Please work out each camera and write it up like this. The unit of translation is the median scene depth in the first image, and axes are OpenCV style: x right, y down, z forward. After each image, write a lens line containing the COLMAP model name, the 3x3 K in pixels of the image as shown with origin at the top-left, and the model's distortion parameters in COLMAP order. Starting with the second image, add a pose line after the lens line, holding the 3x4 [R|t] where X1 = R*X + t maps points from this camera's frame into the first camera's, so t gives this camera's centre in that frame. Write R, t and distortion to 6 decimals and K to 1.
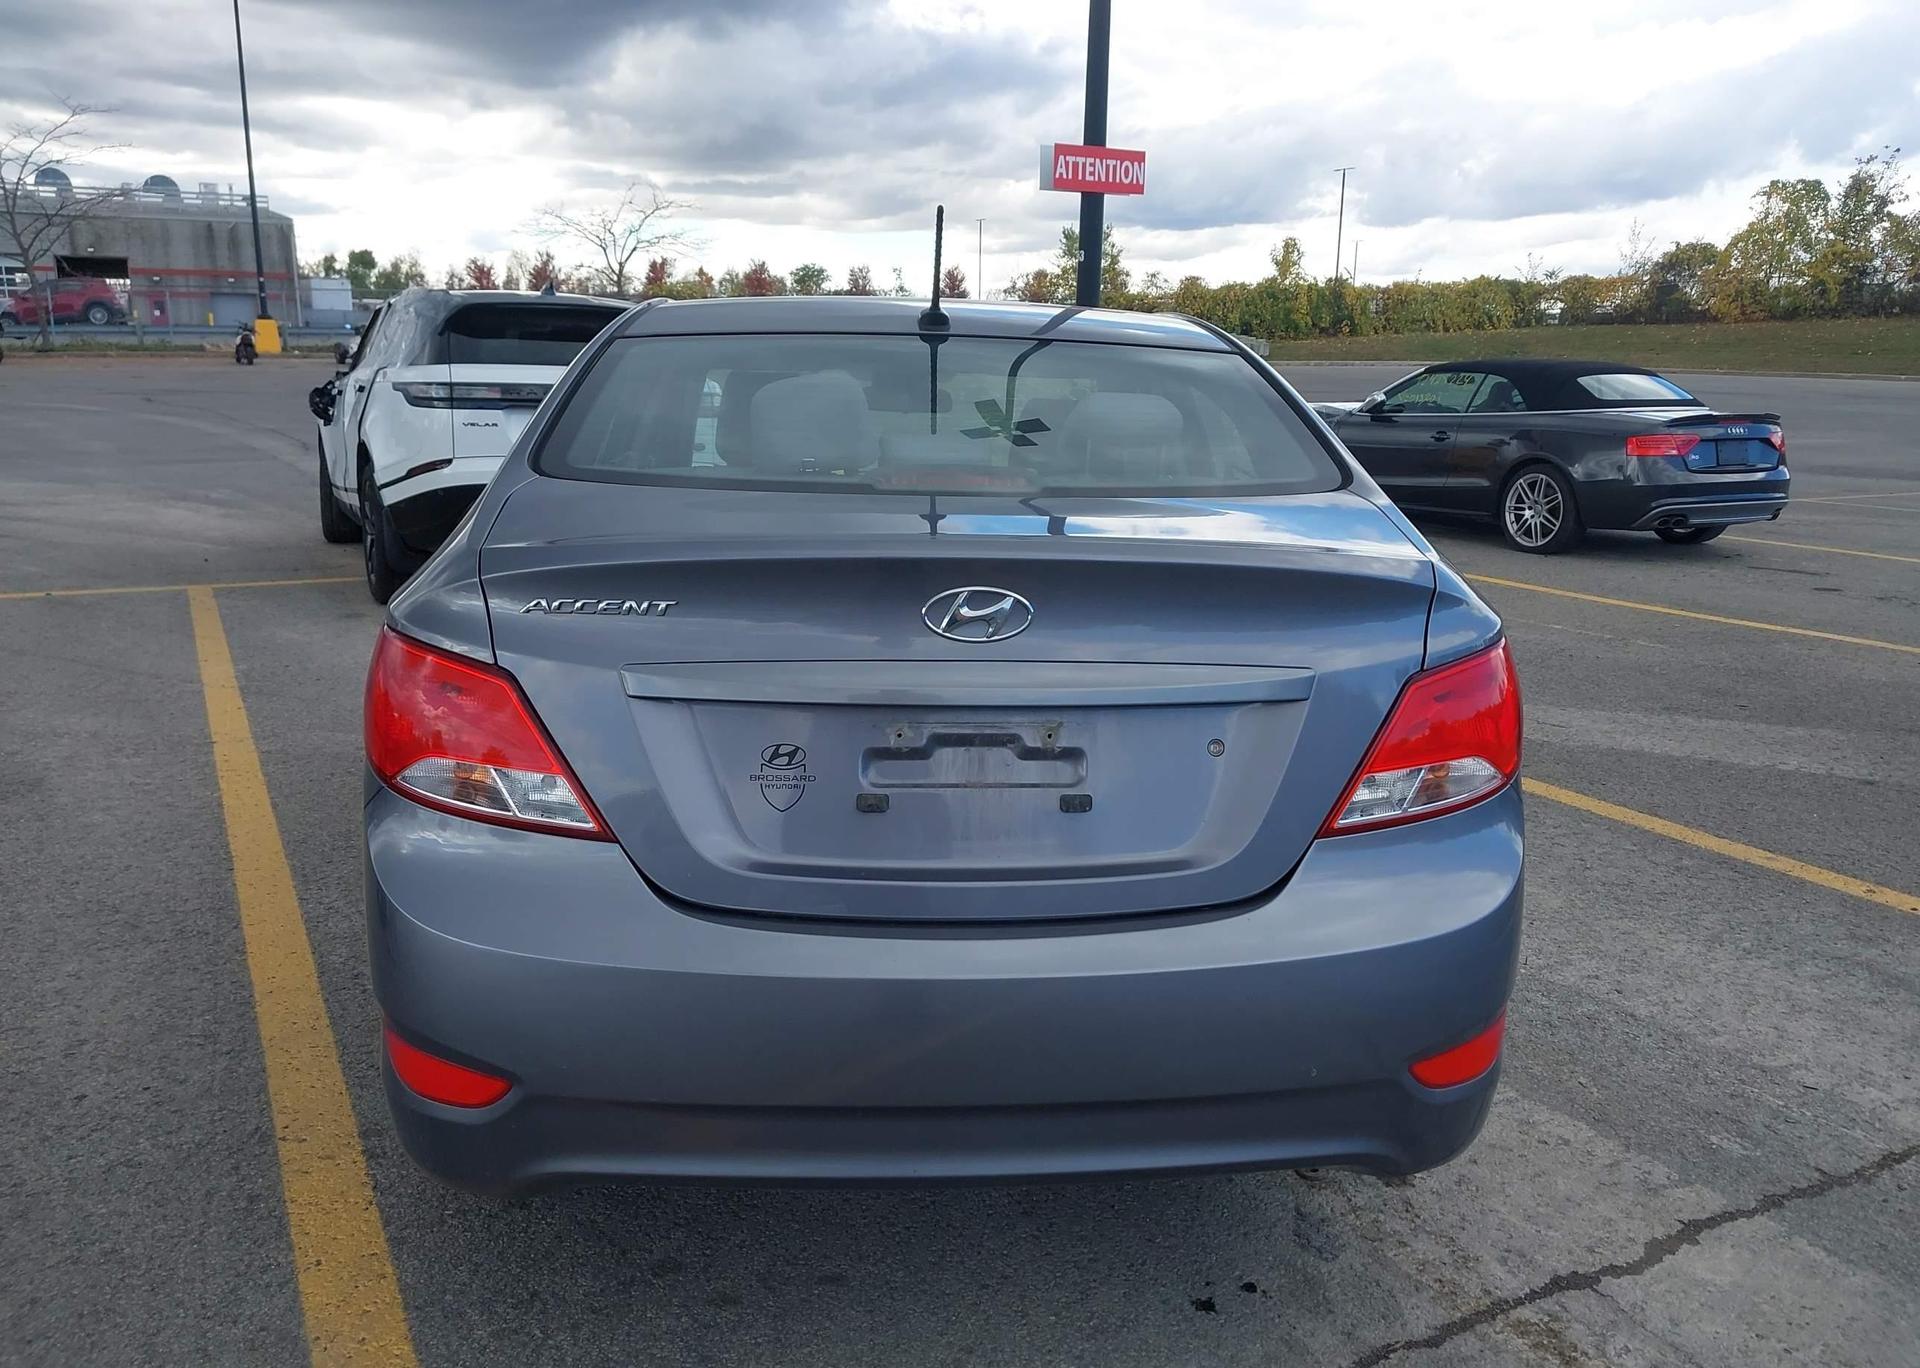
lens RADIAL K [[1504.2, 0, 980.0], [0, 1504.2, 692.0], [0, 0, 1]] dist [0.043994, -0.064934]
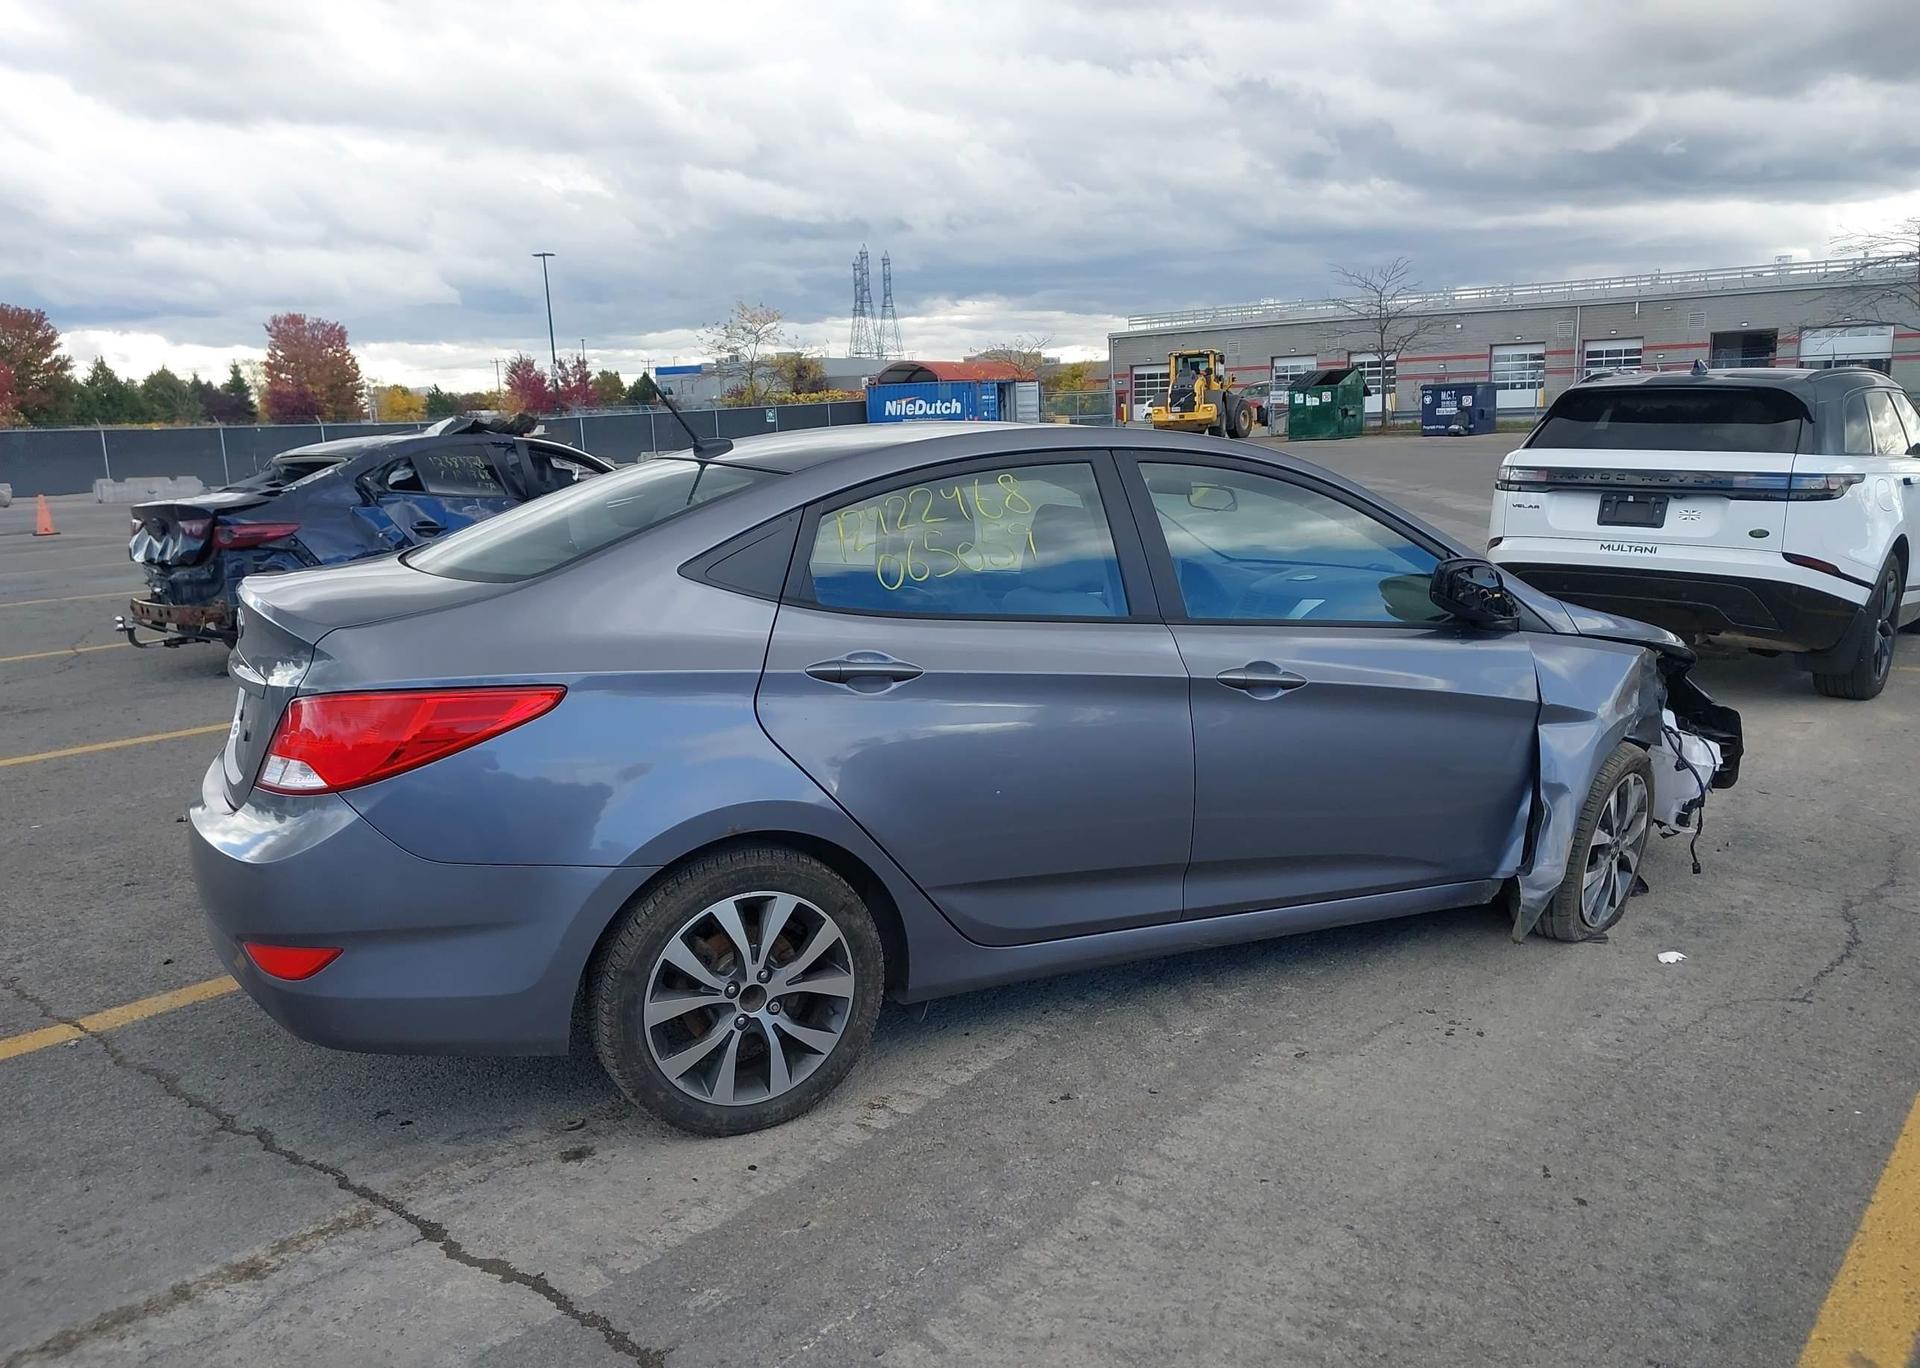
lens RADIAL K [[1504.2, 0, 980.0], [0, 1504.2, 692.0], [0, 0, 1]] dist [0.043994, -0.064934]
pose [[0.378716, 0.138564, -0.915082, 1.447247], [-0.174690, 0.981659, 0.076348, -0.190967], [0.908877, 0.130941, 0.395975, 0.763414]]
